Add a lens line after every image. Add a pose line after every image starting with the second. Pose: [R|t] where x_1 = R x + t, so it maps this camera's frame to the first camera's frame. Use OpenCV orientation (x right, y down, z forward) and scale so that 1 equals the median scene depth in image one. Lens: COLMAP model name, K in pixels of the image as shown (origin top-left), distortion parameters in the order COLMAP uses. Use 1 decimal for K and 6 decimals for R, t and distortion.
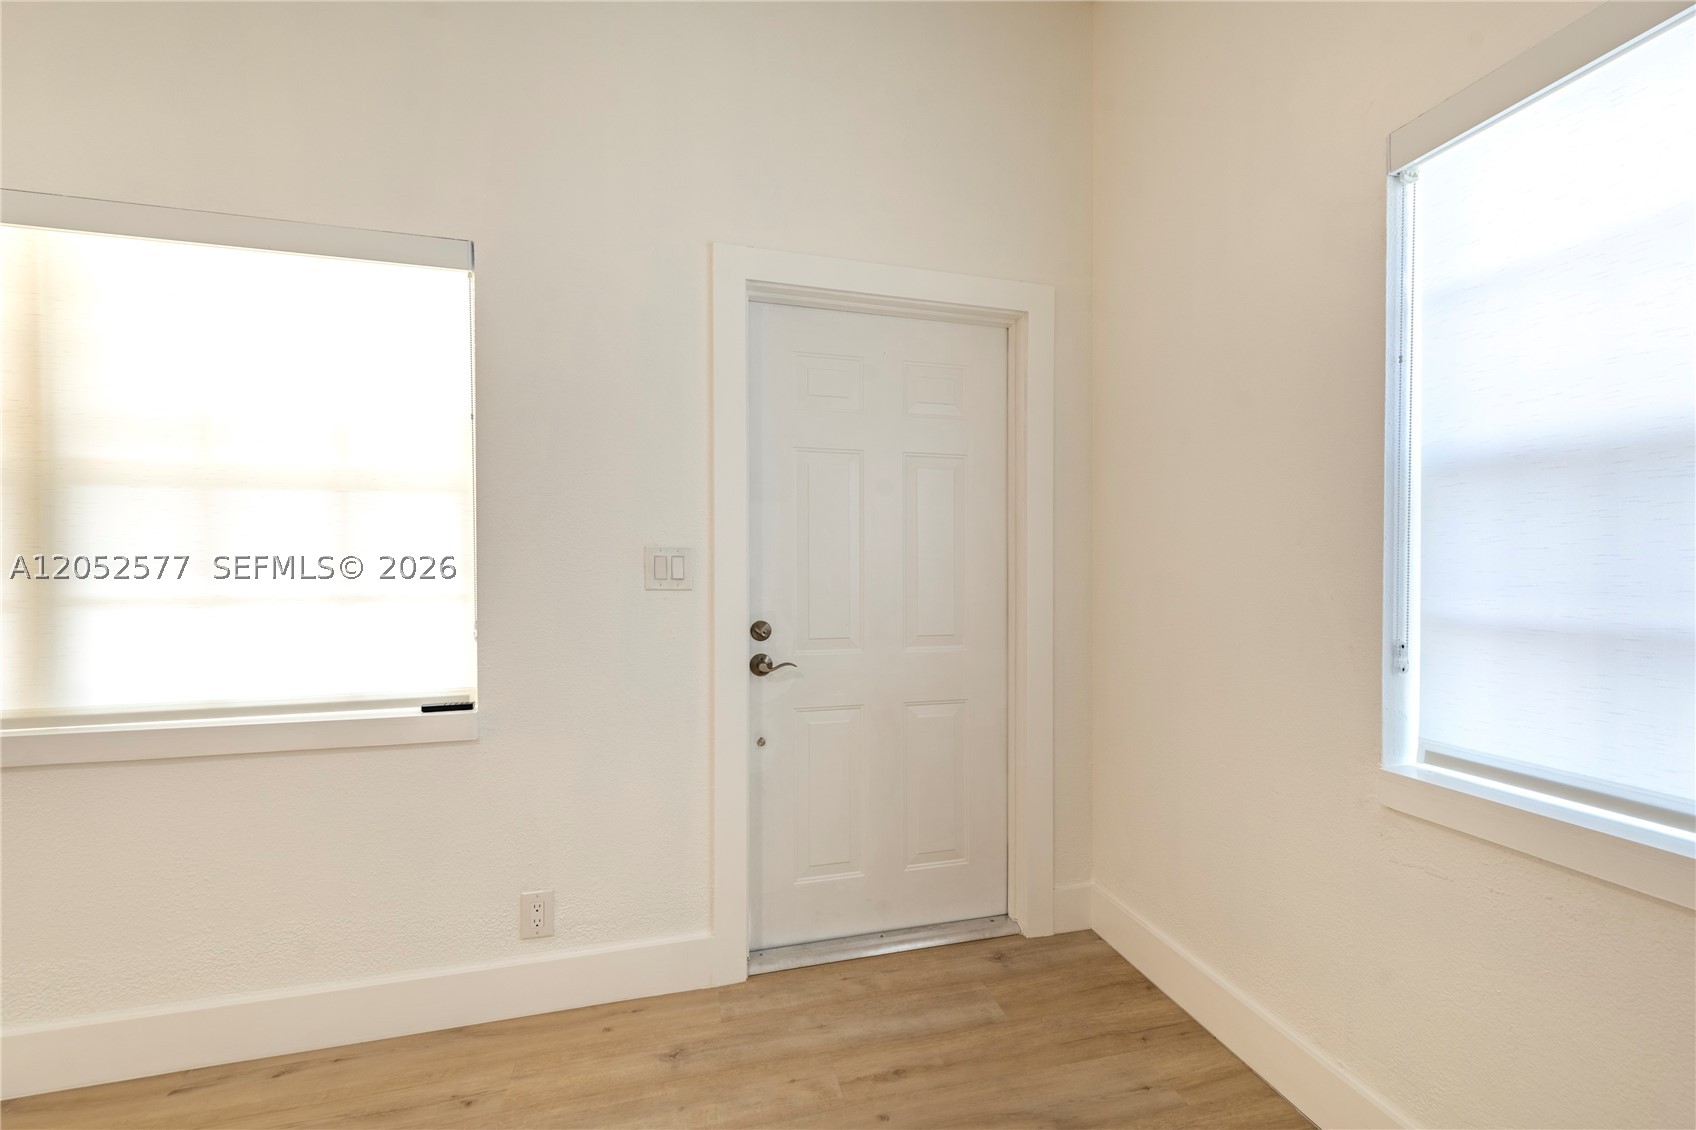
lens RADIAL K [[700.0, 0, 853.9], [0, 700.0, 577.9], [0, 0, 1]] dist [0.011811, -0.003924]
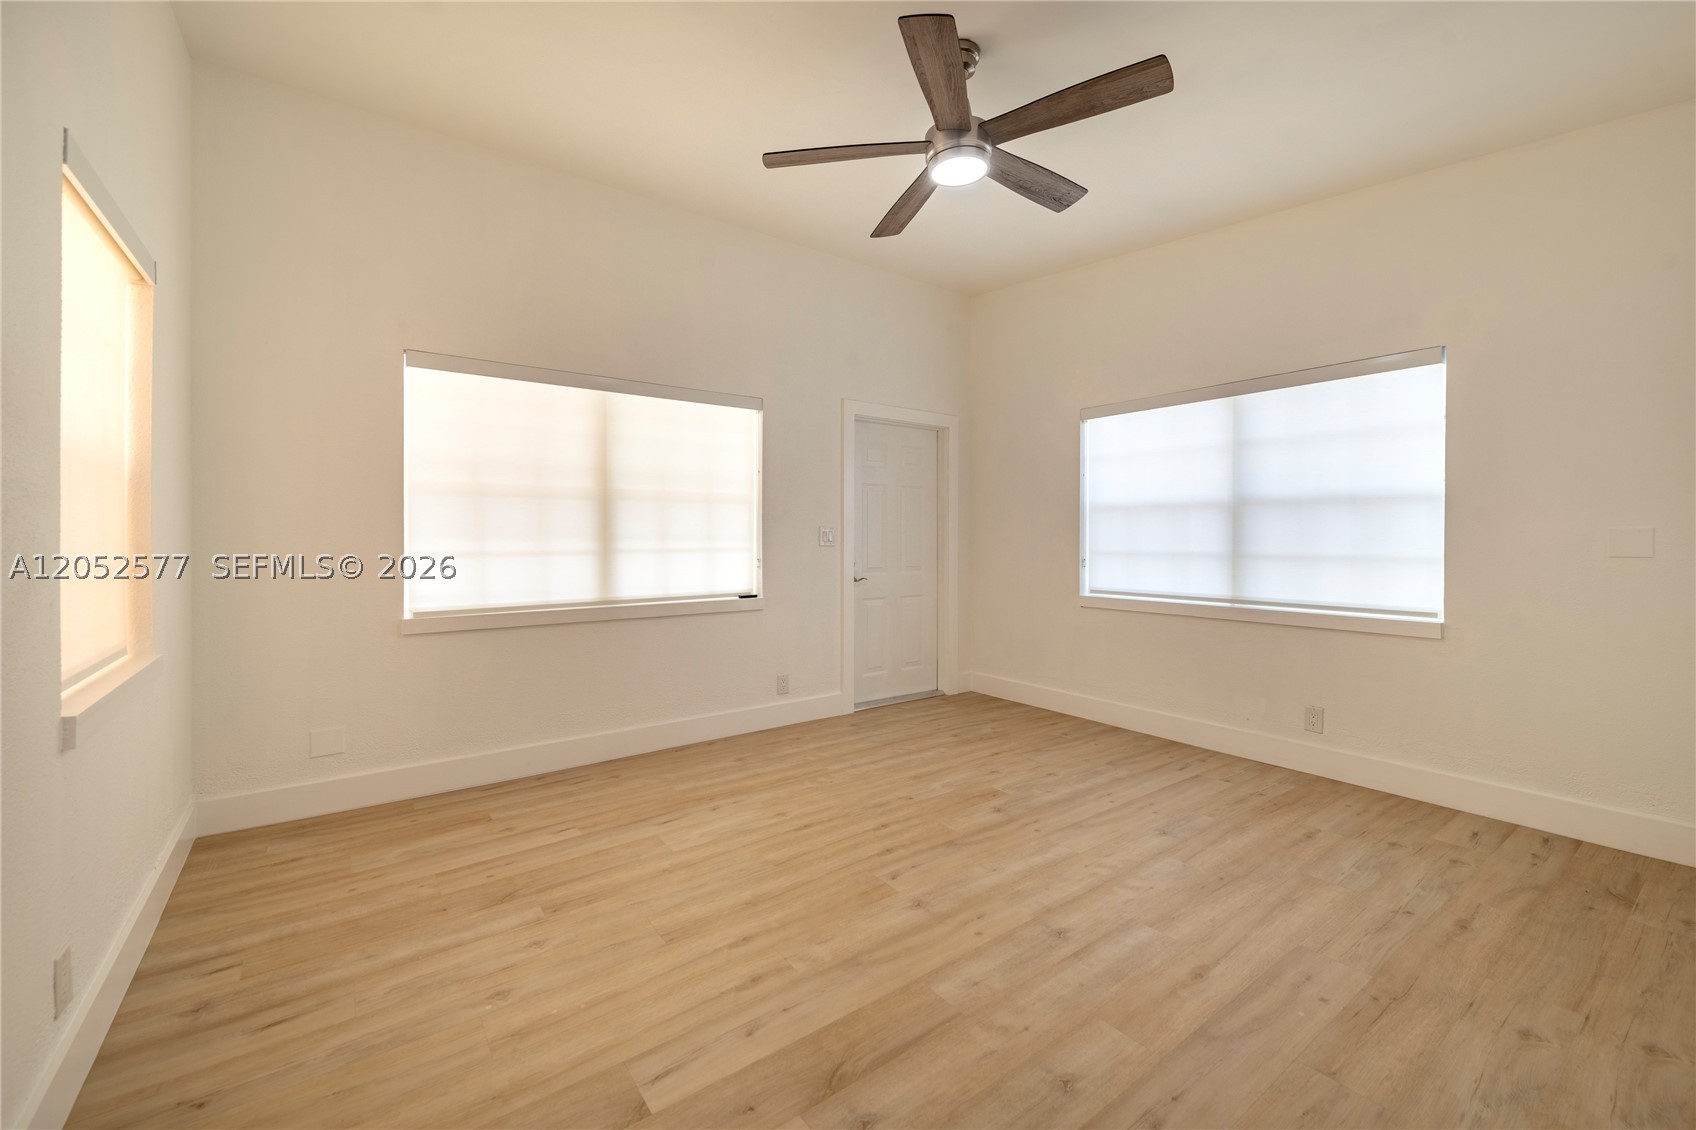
lens RADIAL K [[700.0, 0, 849.1], [0, 700.0, 551.1], [0, 0, 1]] dist [0.011811, -0.003924]
pose [[0.932301, -0.005944, 0.361636, -1.096066], [0.007260, 0.999971, -0.002280, 0.042534], [-0.361612, 0.004751, 0.932317, -1.270491]]
